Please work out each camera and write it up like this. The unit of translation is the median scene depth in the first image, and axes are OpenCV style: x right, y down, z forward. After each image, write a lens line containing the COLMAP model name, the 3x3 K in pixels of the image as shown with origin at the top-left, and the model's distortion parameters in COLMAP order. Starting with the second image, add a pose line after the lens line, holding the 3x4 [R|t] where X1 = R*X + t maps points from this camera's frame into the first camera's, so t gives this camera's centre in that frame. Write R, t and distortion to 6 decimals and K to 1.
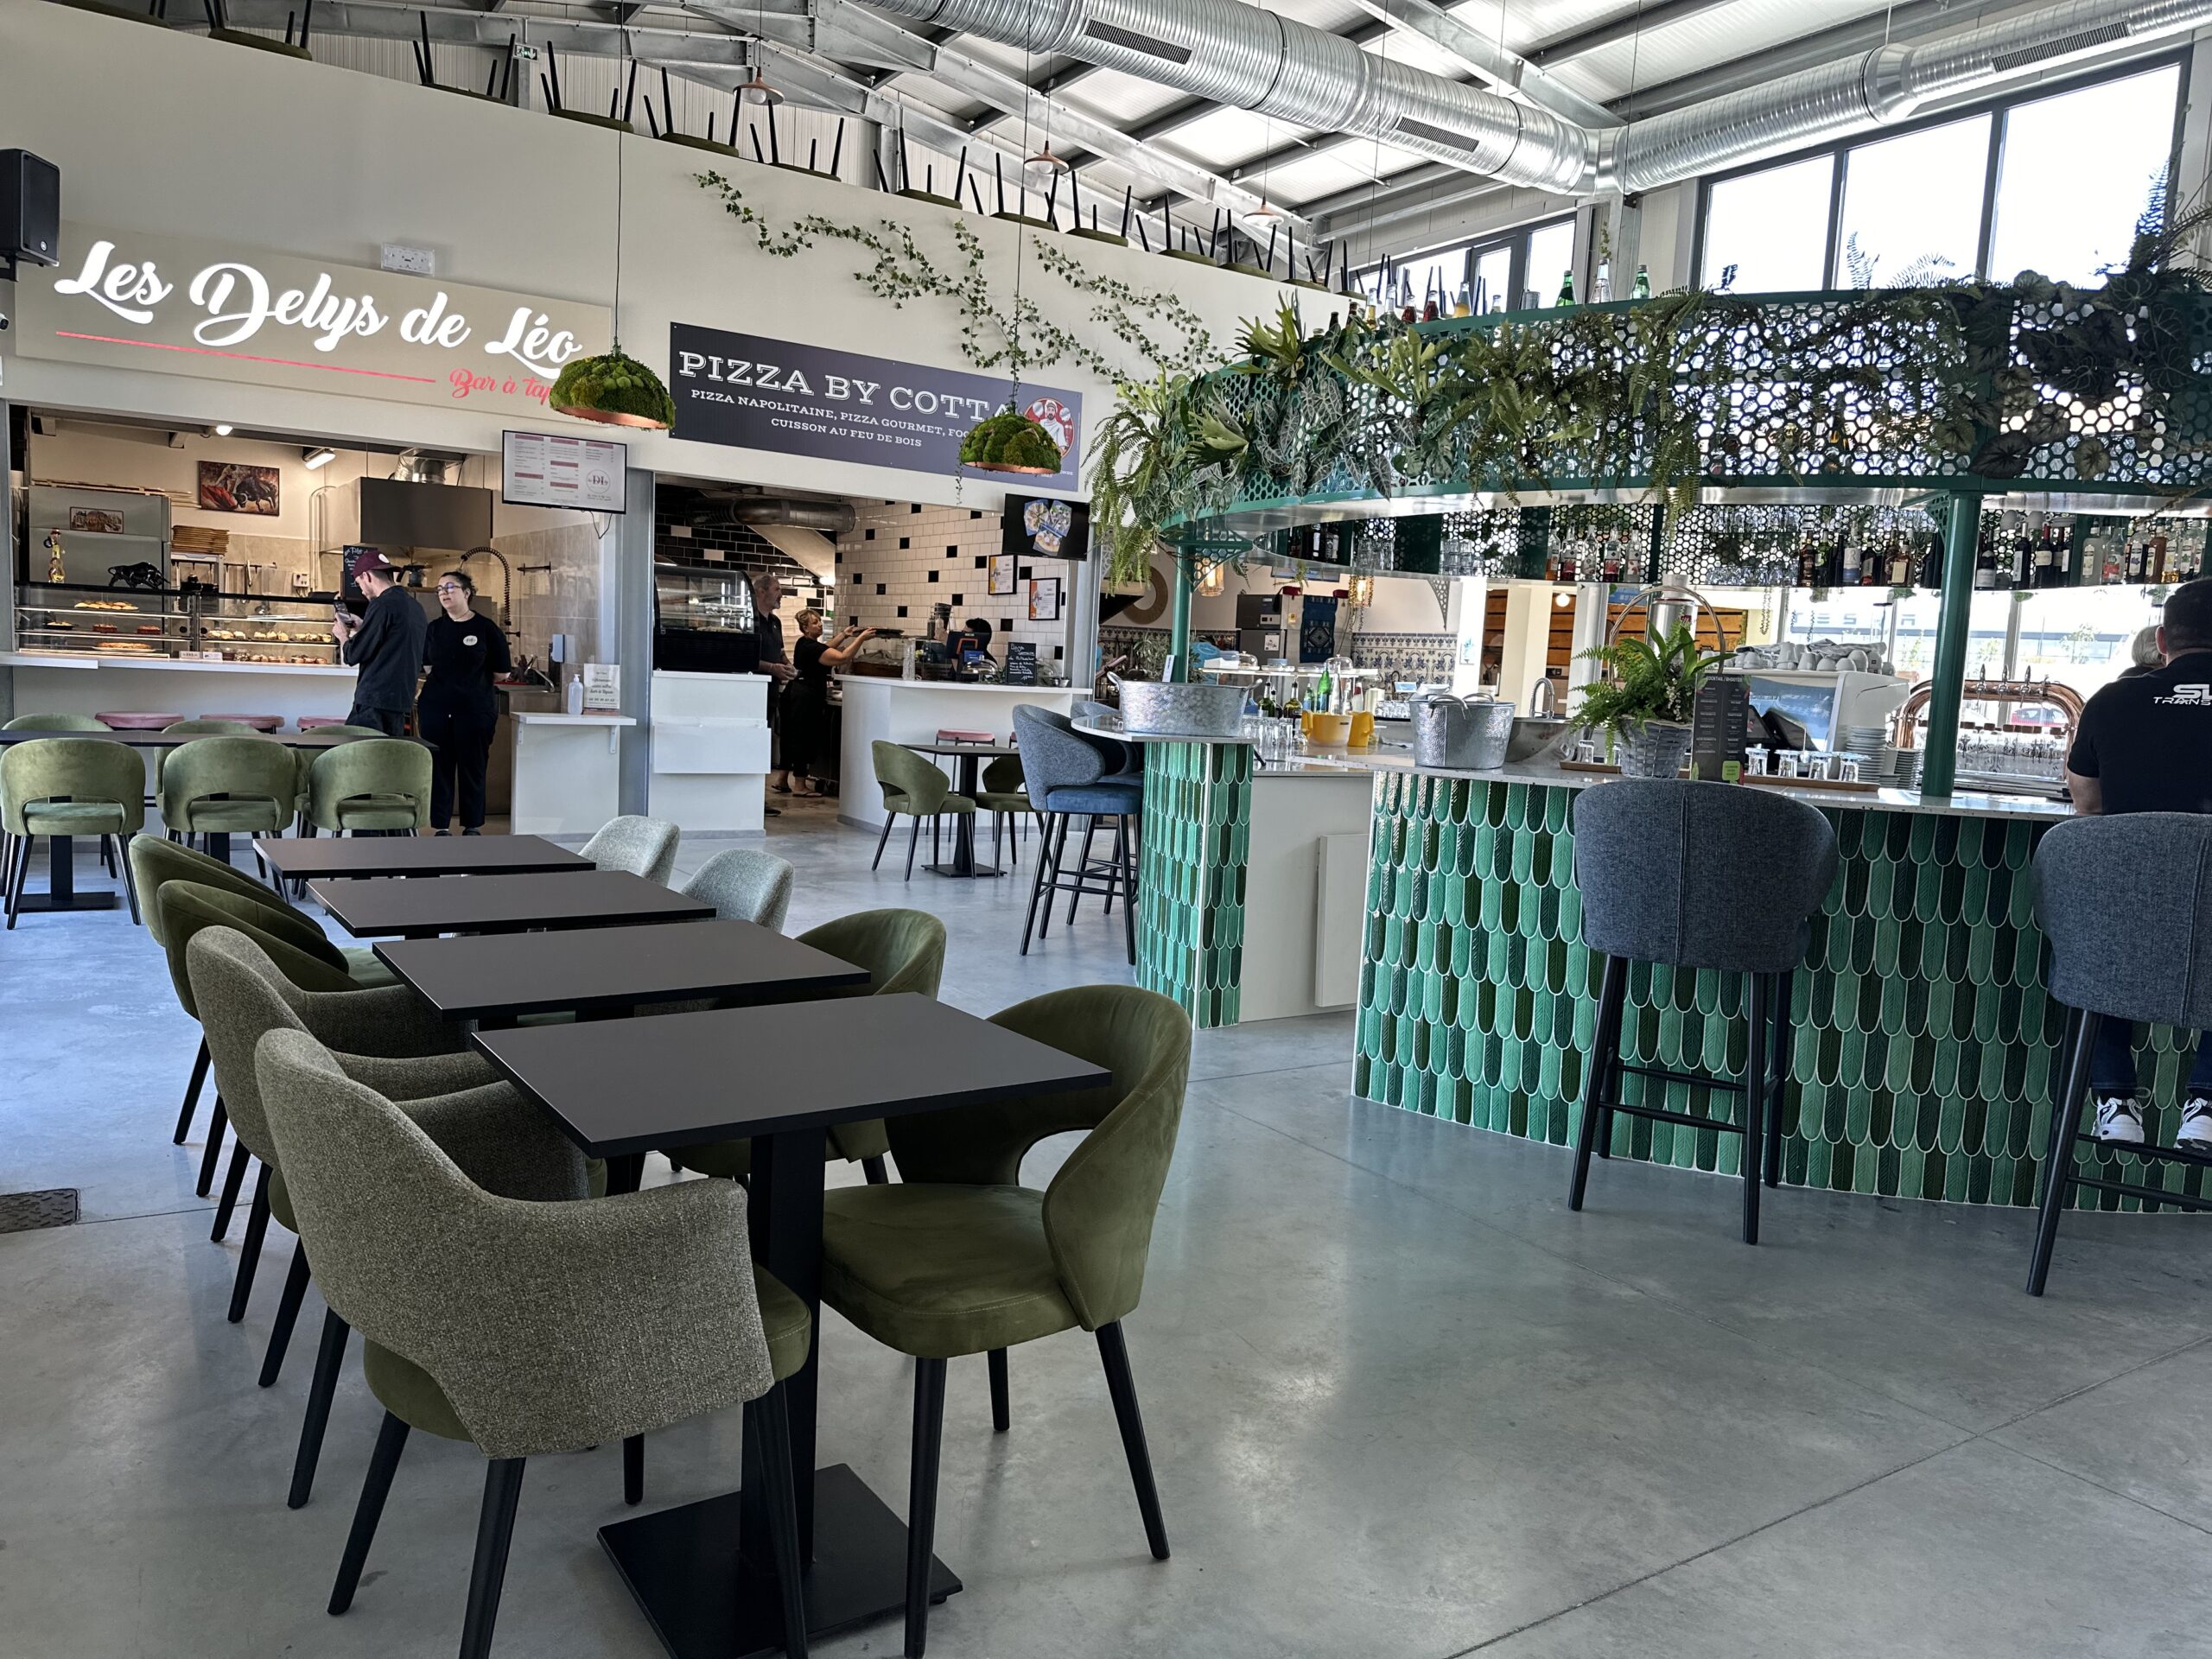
lens RADIAL K [[1599.8, 0, 1119.4], [0, 1599.8, 843.7], [0, 0, 1]] dist [0.004425, 0.001089]
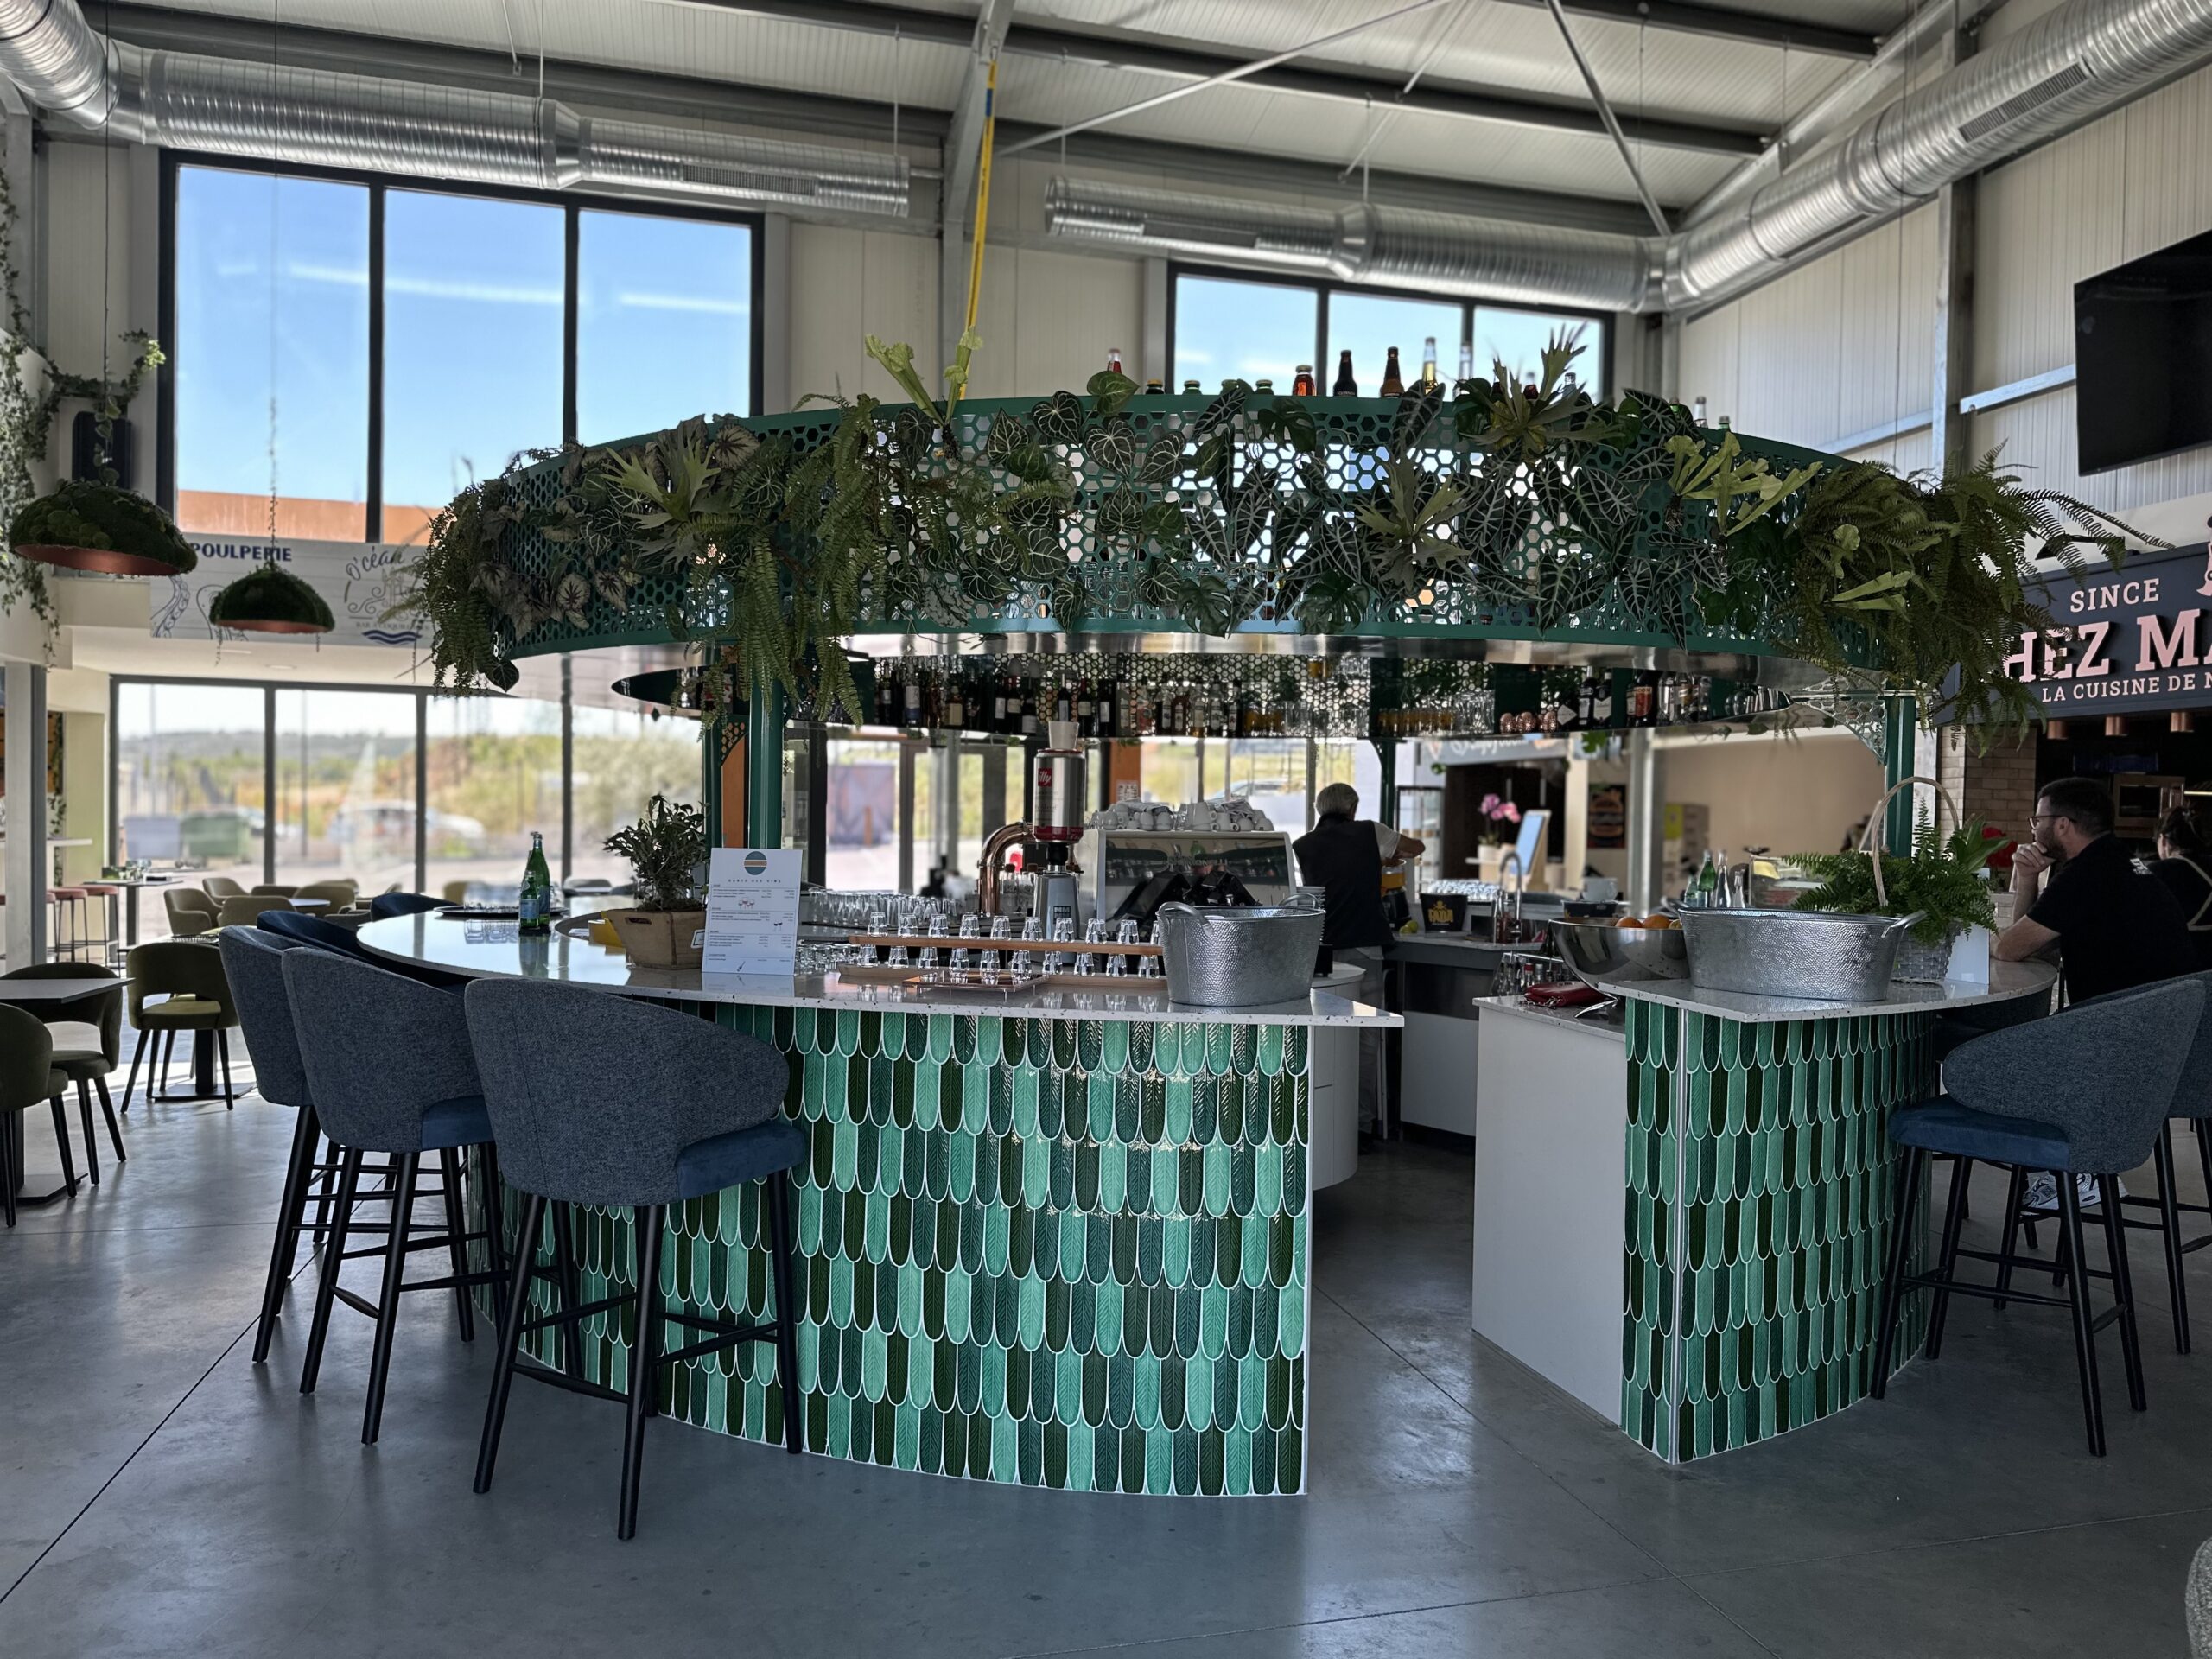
lens RADIAL K [[1599.8, 0, 1119.4], [0, 1599.8, 843.7], [0, 0, 1]] dist [0.004425, 0.001089]
pose [[0.289887, -0.054952, 0.955482, -0.429443], [0.111595, 0.993481, 0.023280, -0.118479], [-0.950533, 0.099878, 0.294130, 0.720613]]
